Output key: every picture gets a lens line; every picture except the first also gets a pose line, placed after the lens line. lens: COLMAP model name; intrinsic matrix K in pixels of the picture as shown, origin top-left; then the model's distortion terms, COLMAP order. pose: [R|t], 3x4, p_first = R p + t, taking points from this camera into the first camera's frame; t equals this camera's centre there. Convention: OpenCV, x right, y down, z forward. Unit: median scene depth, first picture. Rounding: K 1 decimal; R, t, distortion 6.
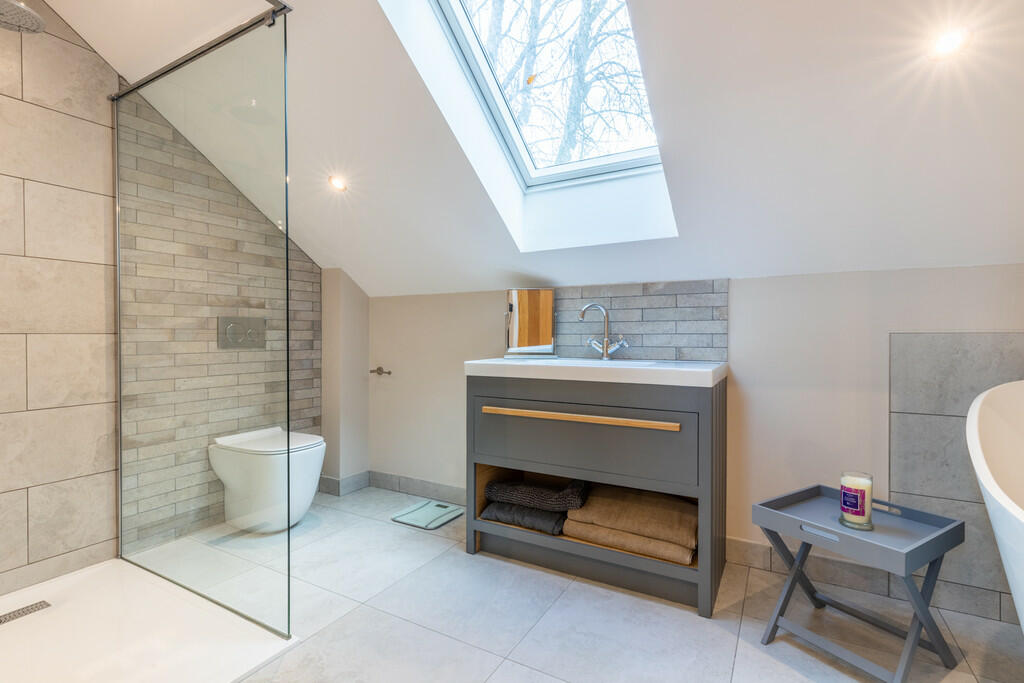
lens RADIAL K [[469.5, 0, 514.0], [0, 469.5, 339.9], [0, 0, 1]] dist [0.003448, 0.000165]
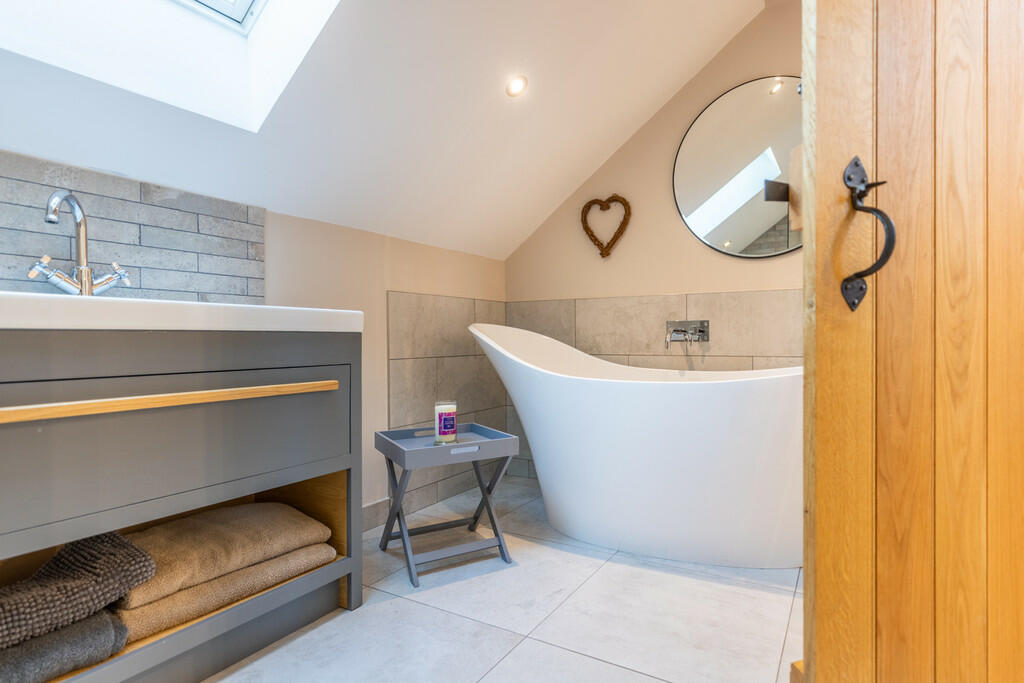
lens RADIAL K [[542.7, 0, 512.0], [0, 542.7, 343.2], [0, 0, 1]] dist [0.002745, 0.000230]
pose [[0.025251, -0.003724, 0.999674, -0.444339], [0.009587, 0.999948, 0.003482, 0.095052], [-0.999635, 0.009496, 0.025285, 0.559033]]
